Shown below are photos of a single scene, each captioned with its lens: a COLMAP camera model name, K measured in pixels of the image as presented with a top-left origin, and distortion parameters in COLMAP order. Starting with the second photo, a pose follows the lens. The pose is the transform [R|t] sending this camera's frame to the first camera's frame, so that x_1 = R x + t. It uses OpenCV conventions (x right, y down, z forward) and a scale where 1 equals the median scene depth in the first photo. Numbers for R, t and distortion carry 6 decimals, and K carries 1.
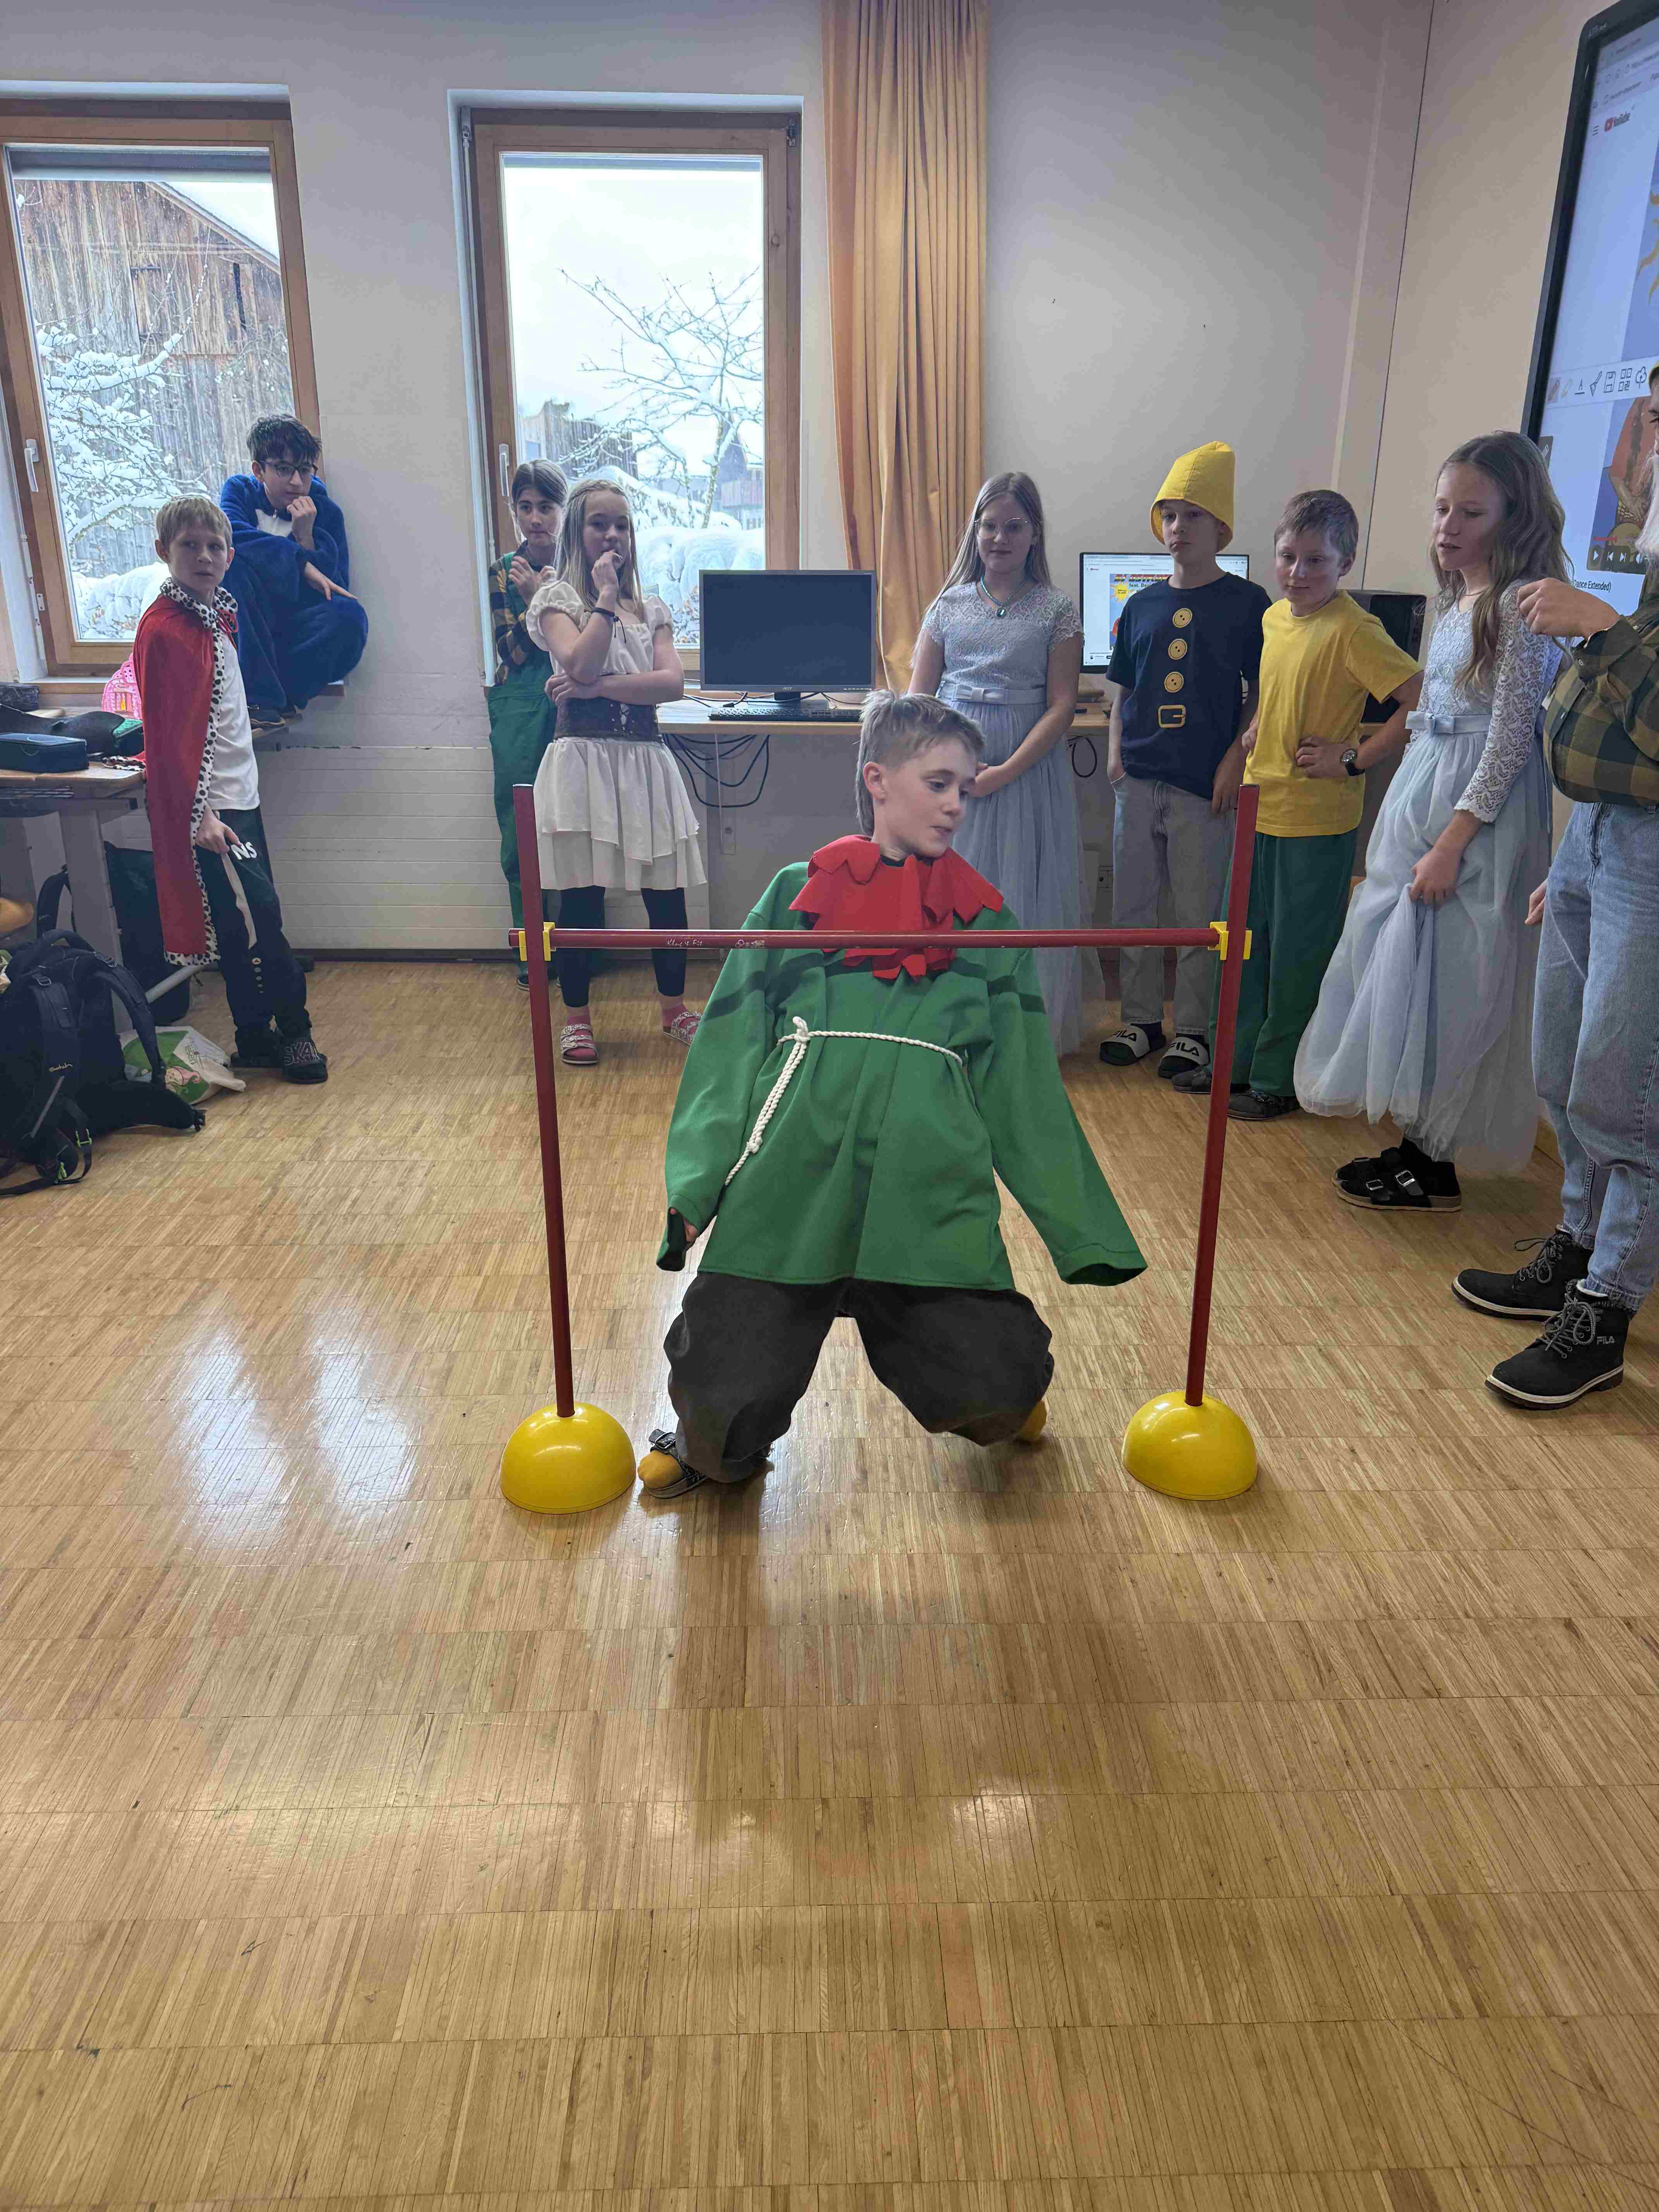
lens RADIAL K [[1571.8, 0, 824.0], [0, 1571.8, 1118.5], [0, 0, 1]] dist [0.009724, -0.010344]
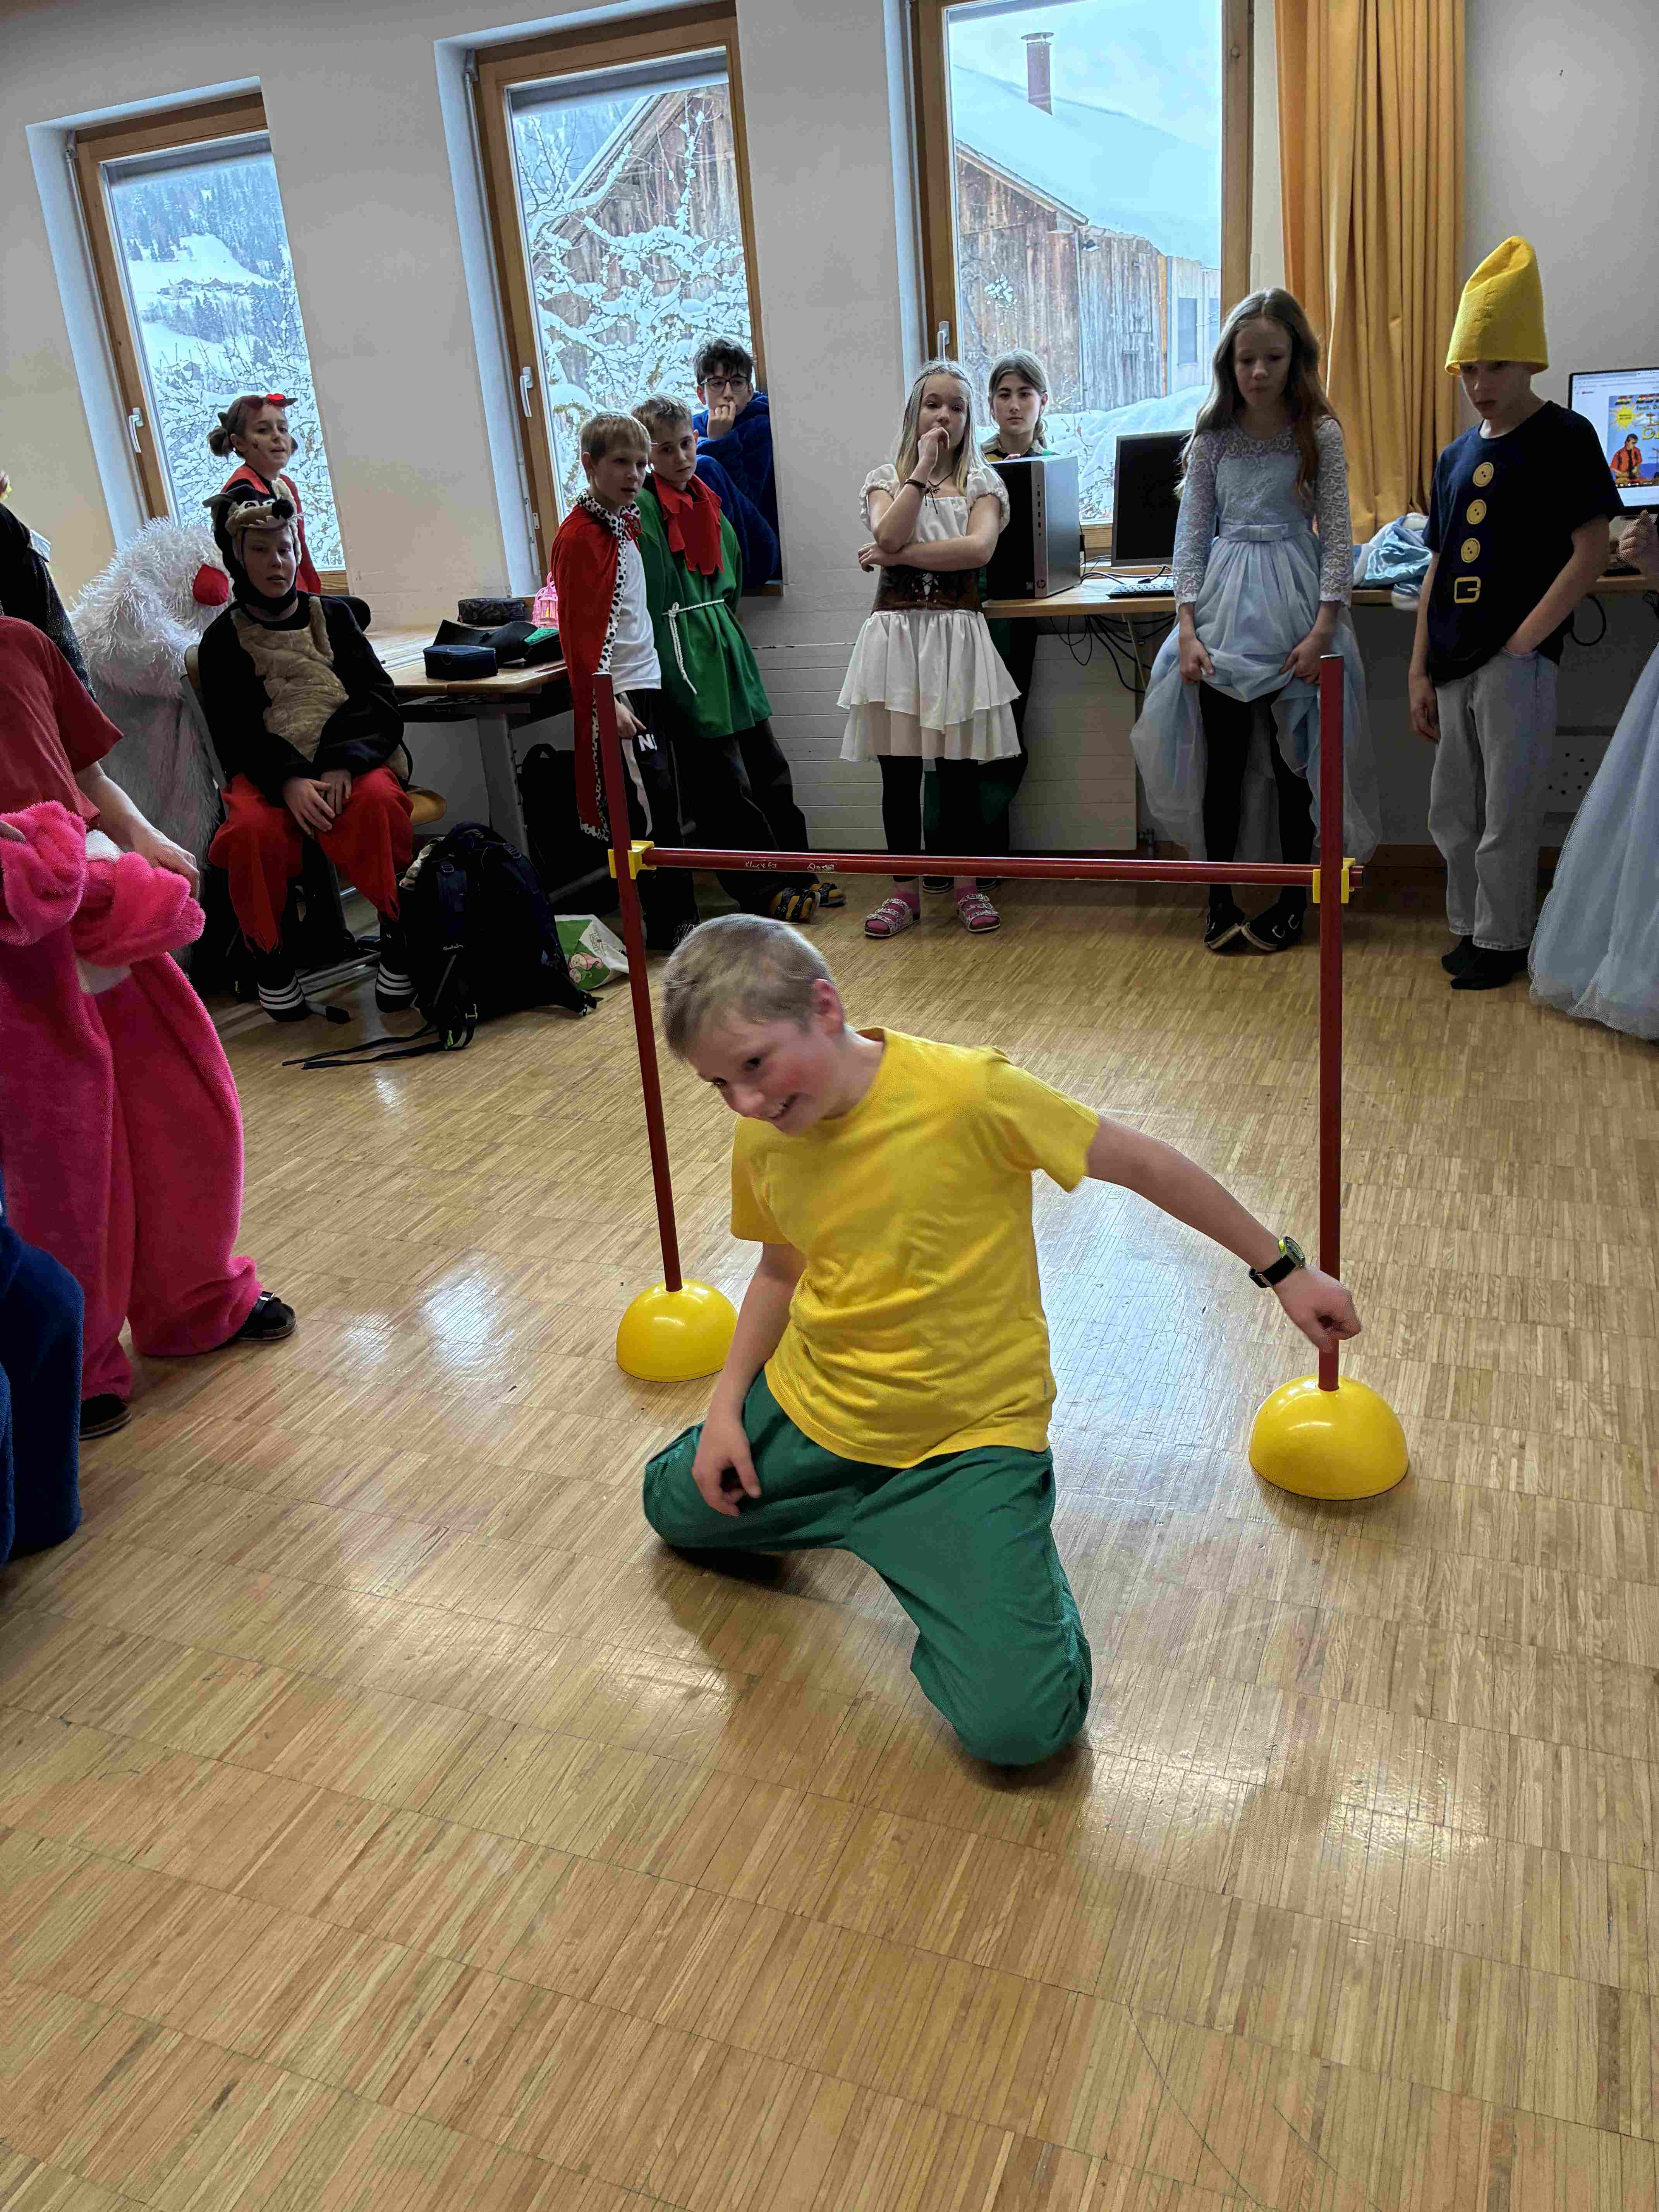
lens RADIAL K [[1689.8, 0, 819.1], [0, 1689.8, 1111.9], [0, 0, 1]] dist [0.043126, -0.043973]
pose [[0.911442, 0.074174, -0.404688, 0.230983], [-0.058826, 0.997003, 0.050248, 0.006265], [0.407202, -0.021991, 0.913073, 0.013758]]
